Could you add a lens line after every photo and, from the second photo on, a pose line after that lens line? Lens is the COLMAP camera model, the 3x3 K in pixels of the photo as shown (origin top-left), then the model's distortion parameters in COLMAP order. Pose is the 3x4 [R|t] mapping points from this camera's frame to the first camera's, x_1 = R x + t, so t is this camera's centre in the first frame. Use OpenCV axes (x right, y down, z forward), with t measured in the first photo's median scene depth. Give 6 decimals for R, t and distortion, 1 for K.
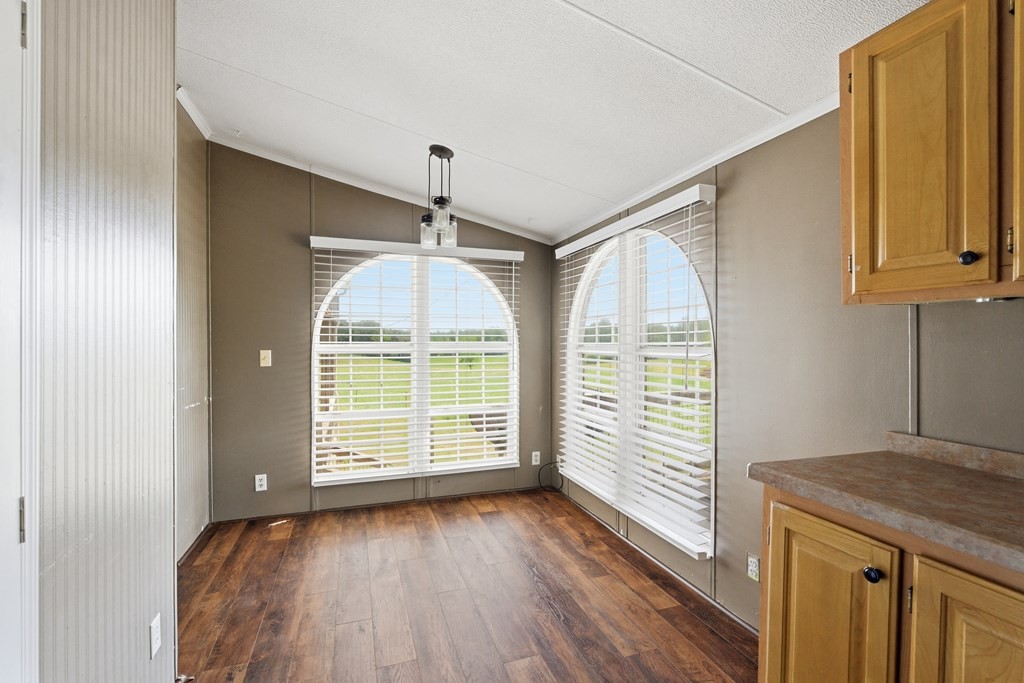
lens RADIAL K [[458.6, 0, 514.1], [0, 458.6, 338.6], [0, 0, 1]] dist [-0.012468, 0.002490]
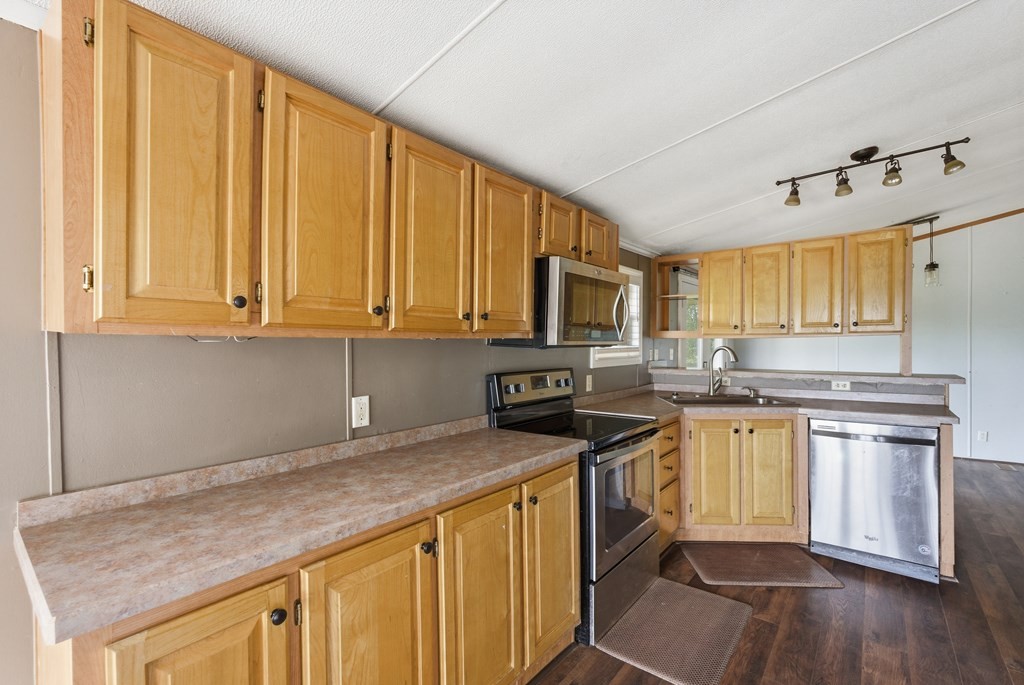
lens RADIAL K [[458.6, 0, 511.4], [0, 458.6, 344.9], [0, 0, 1]] dist [-0.012468, 0.002490]
pose [[-0.528088, -0.010956, 0.849119, -0.259129], [0.000414, 0.999913, 0.013159, -0.072516], [-0.849190, 0.007301, -0.528037, 0.866873]]
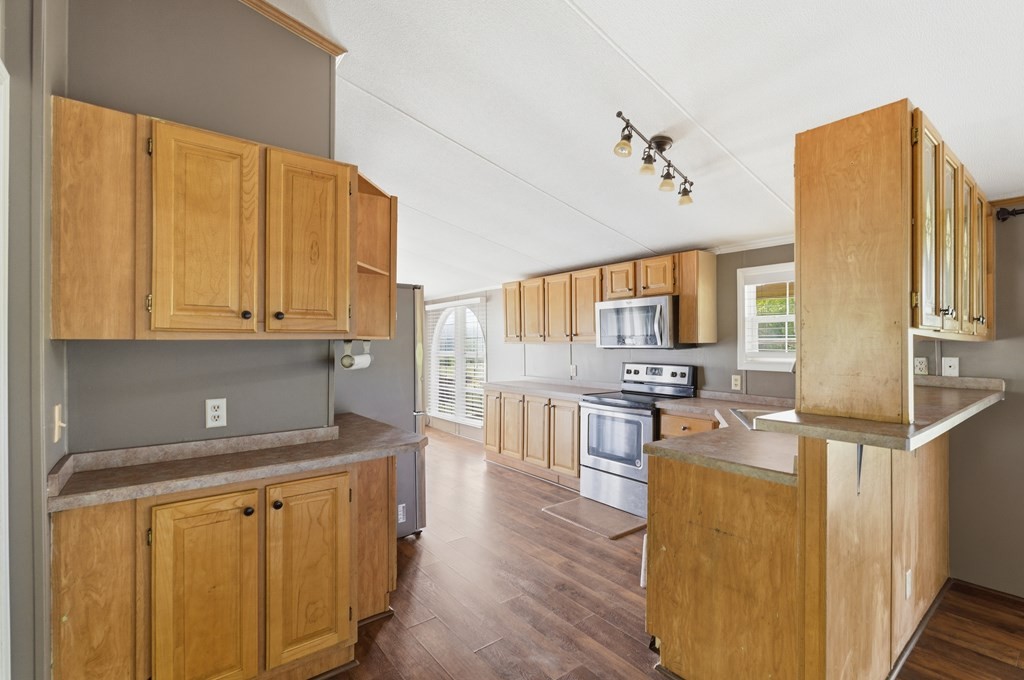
lens RADIAL K [[458.6, 0, 518.2], [0, 458.6, 343.4], [0, 0, 1]] dist [-0.012468, 0.002490]
pose [[0.947448, -0.008885, 0.319785, -0.519834], [0.011294, 0.999920, -0.005680, -0.063300], [-0.319709, 0.008994, 0.947473, -3.291632]]
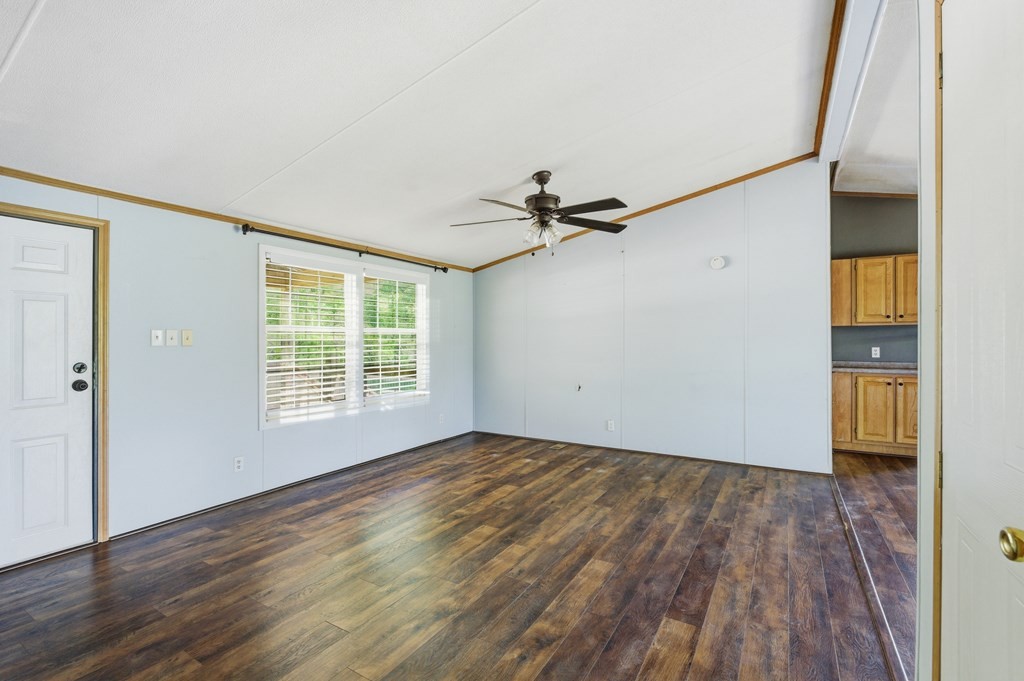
lens RADIAL K [[458.6, 0, 510.1], [0, 458.6, 339.3], [0, 0, 1]] dist [-0.012468, 0.002490]
pose [[0.627196, -0.009206, -0.778807, 0.160510], [0.007322, 0.999956, -0.005924, 0.030647], [0.778827, -0.001987, 0.627235, -6.761825]]
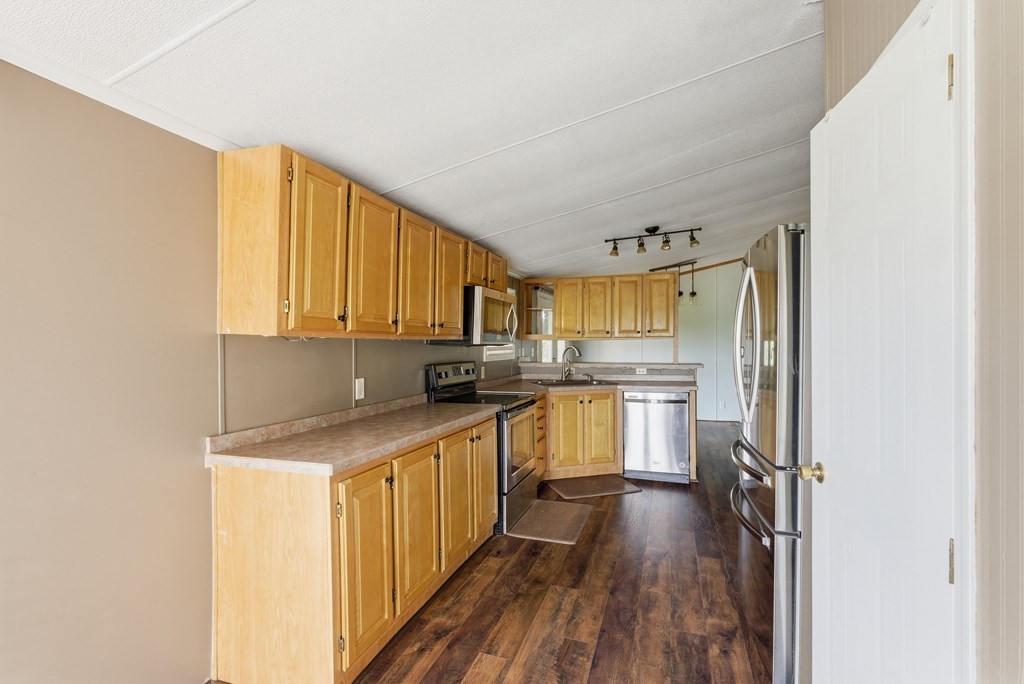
lens RADIAL K [[458.6, 0, 517.1], [0, 458.6, 341.9], [0, 0, 1]] dist [-0.012468, 0.002490]
pose [[-0.786409, -0.006734, 0.617670, -0.687463], [-0.005342, 0.999977, 0.004100, -0.073285], [-0.617683, -0.000075, -0.786427, 1.768053]]
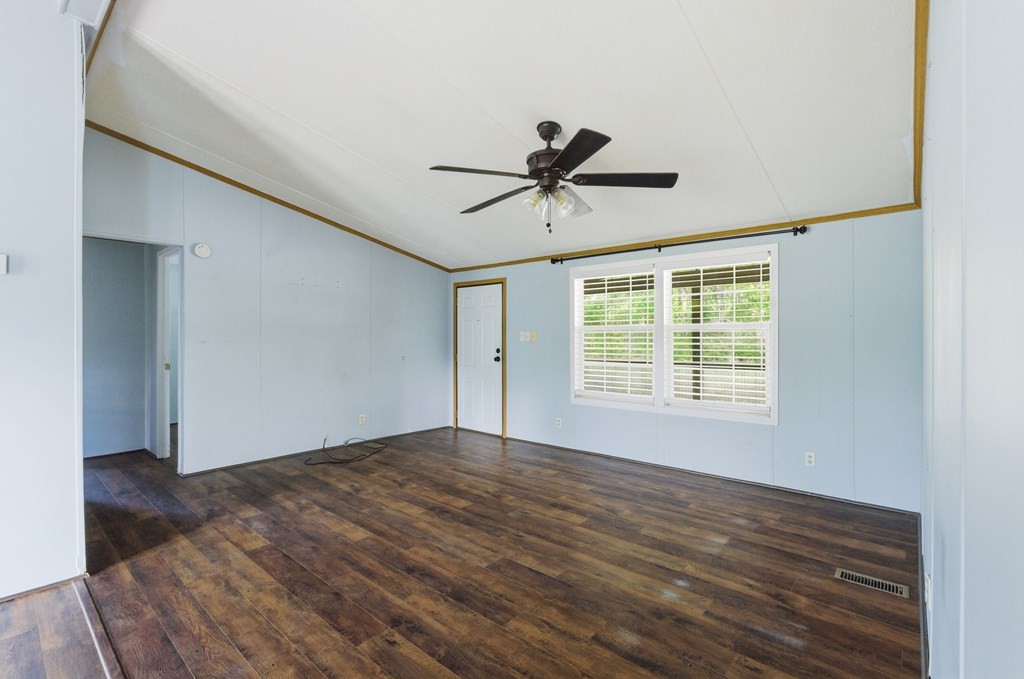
lens RADIAL K [[458.6, 0, 510.2], [0, 458.6, 342.0], [0, 0, 1]] dist [-0.012468, 0.002490]
pose [[-0.872936, -0.002912, -0.487827, -0.727948], [-0.005940, 0.999971, 0.004660, 0.028914], [0.487799, 0.006966, -0.872928, -2.725157]]
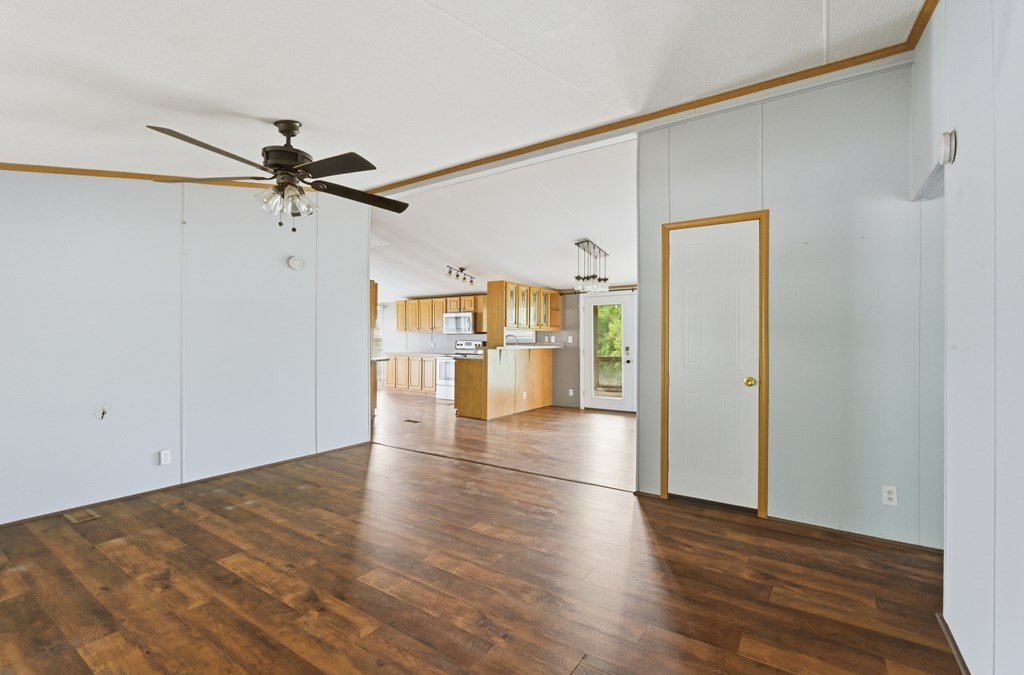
lens RADIAL K [[458.0, 0, 512.4], [0, 458.0, 339.5], [0, 0, 1]] dist [-0.002377, 0.000483]
pose [[0.810470, -0.009860, 0.585697, -2.498897], [0.007669, 0.999951, 0.006221, 0.014490], [-0.585729, -0.000550, 0.810507, -7.260411]]
